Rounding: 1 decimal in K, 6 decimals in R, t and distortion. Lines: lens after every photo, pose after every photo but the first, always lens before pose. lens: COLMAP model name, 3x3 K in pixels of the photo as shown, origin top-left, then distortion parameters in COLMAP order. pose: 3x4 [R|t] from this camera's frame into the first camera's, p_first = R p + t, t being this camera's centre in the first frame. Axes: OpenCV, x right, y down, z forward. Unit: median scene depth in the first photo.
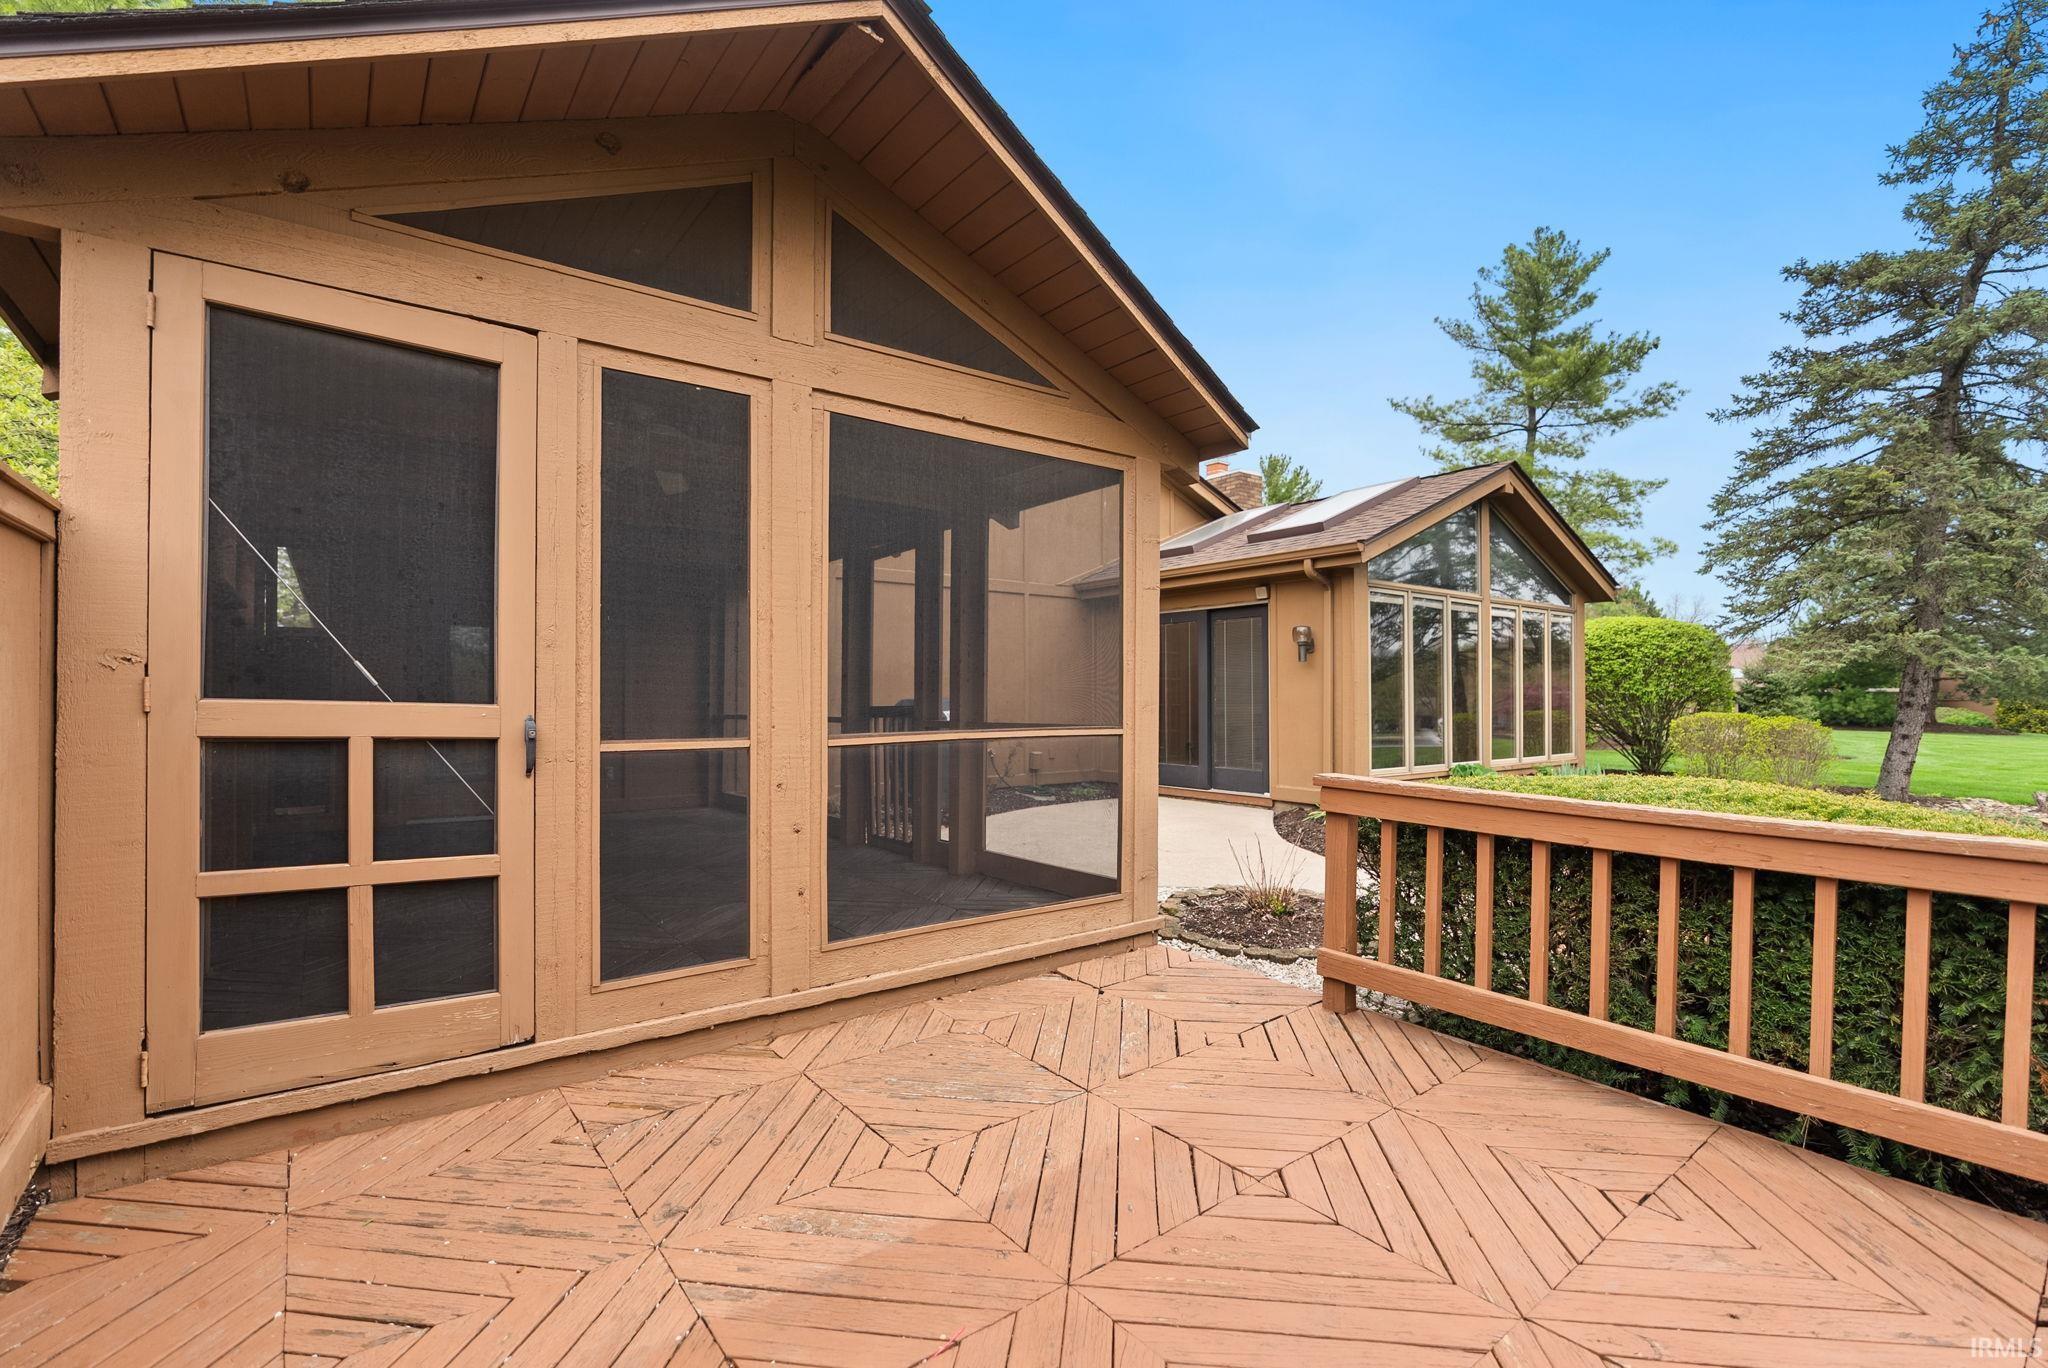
lens RADIAL K [[872.1, 0, 1023.0], [0, 872.1, 675.9], [0, 0, 1]] dist [-0.048779, -0.000149]
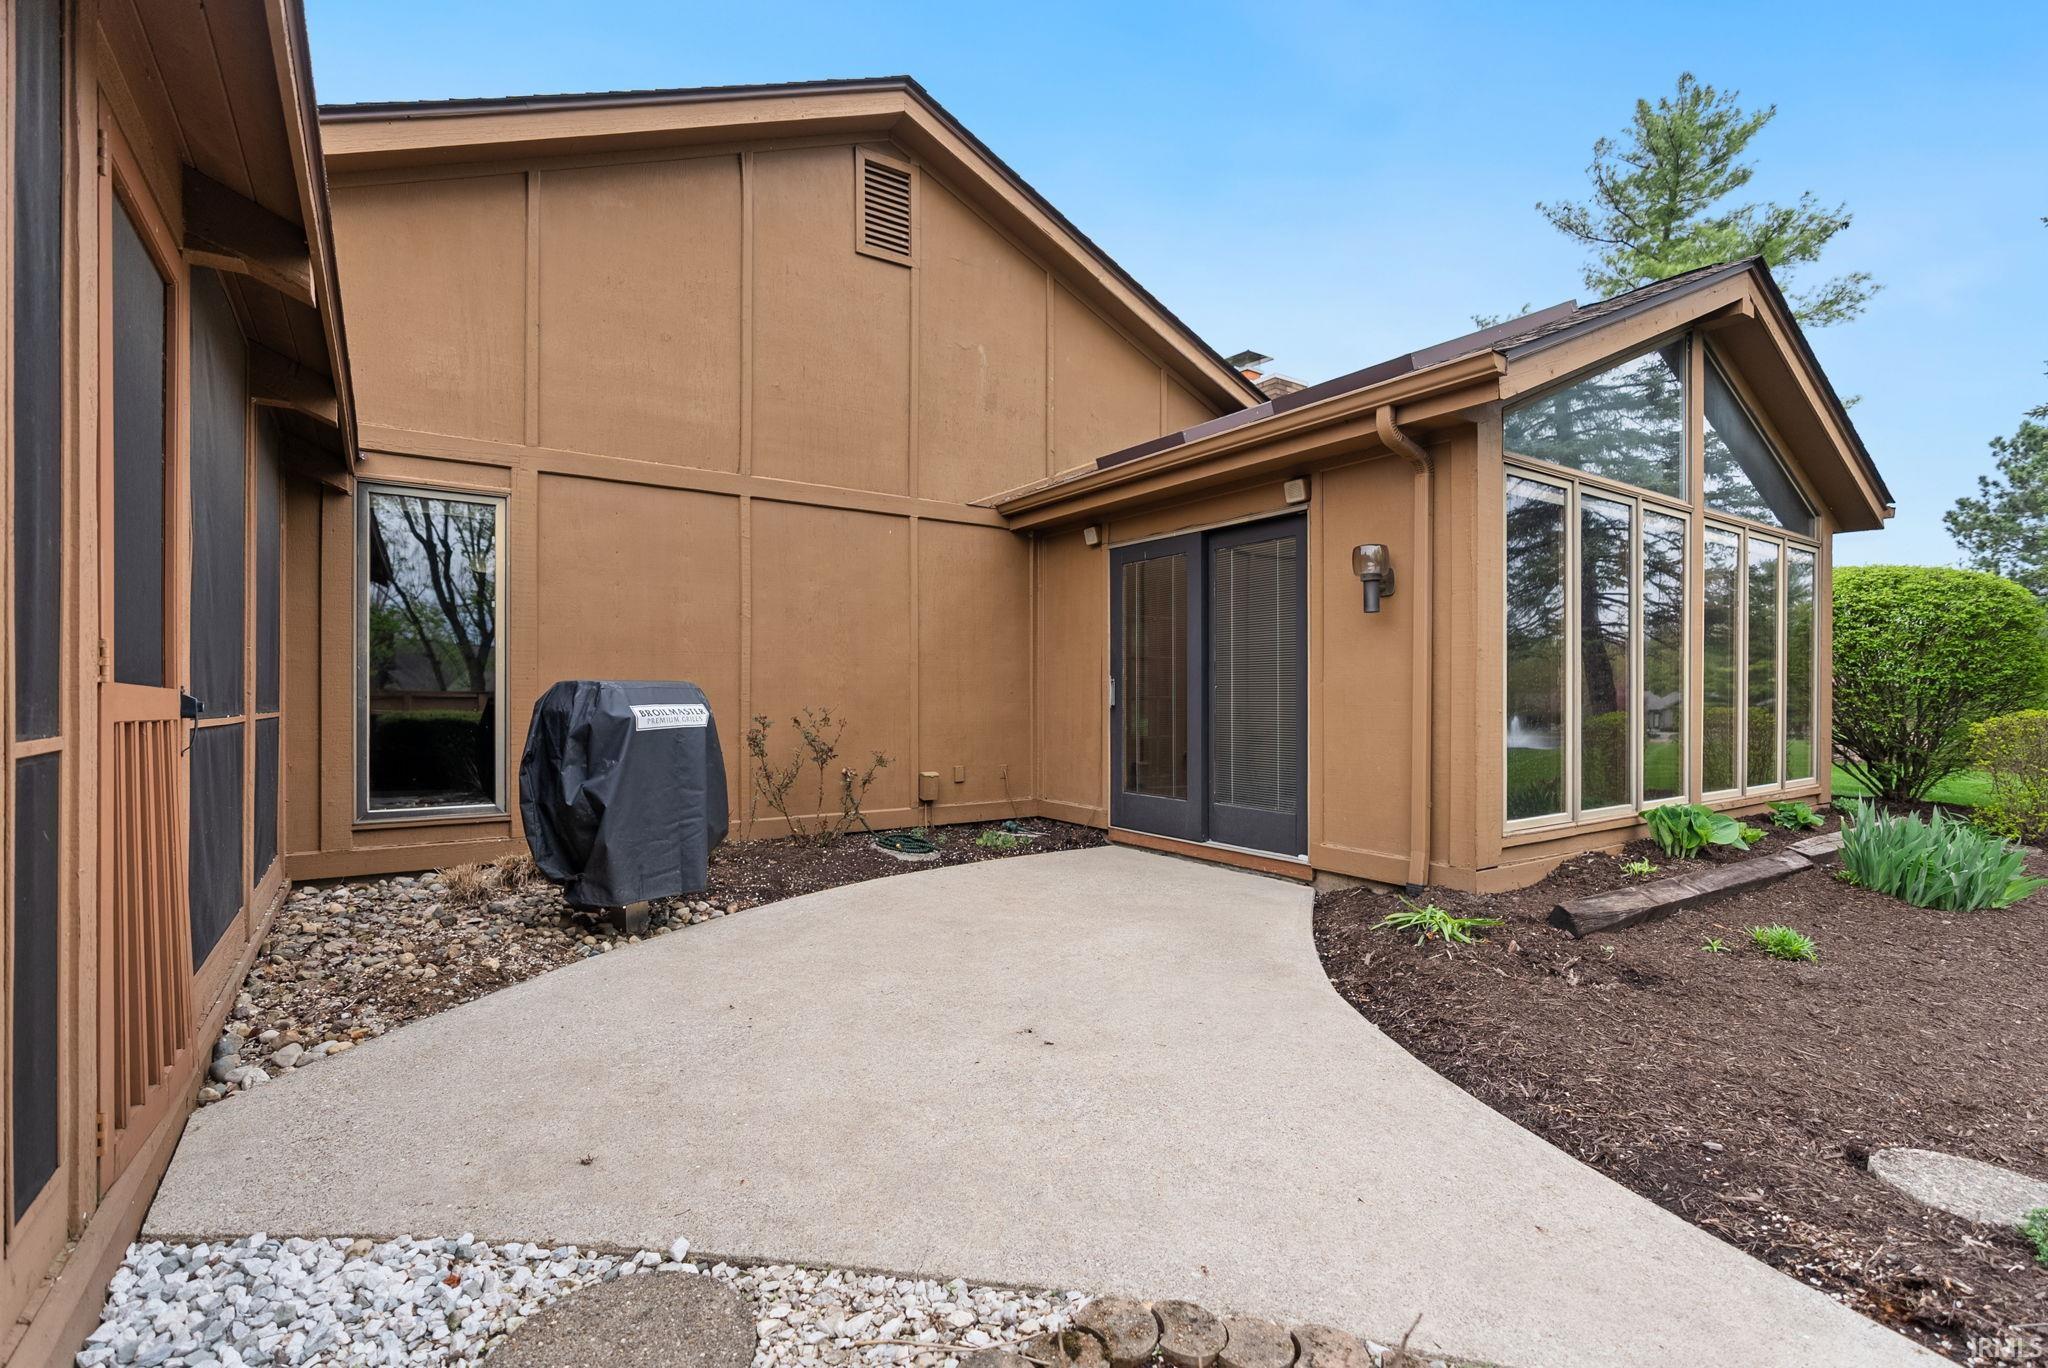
lens RADIAL K [[927.2, 0, 1041.7], [0, 927.2, 691.3], [0, 0, 1]] dist [-0.005441, -0.000045]
pose [[0.999892, -0.000341, -0.014675, 0.115506], [0.000676, 0.999738, 0.022875, 0.016264], [0.014663, -0.022883, 0.999631, 0.383739]]
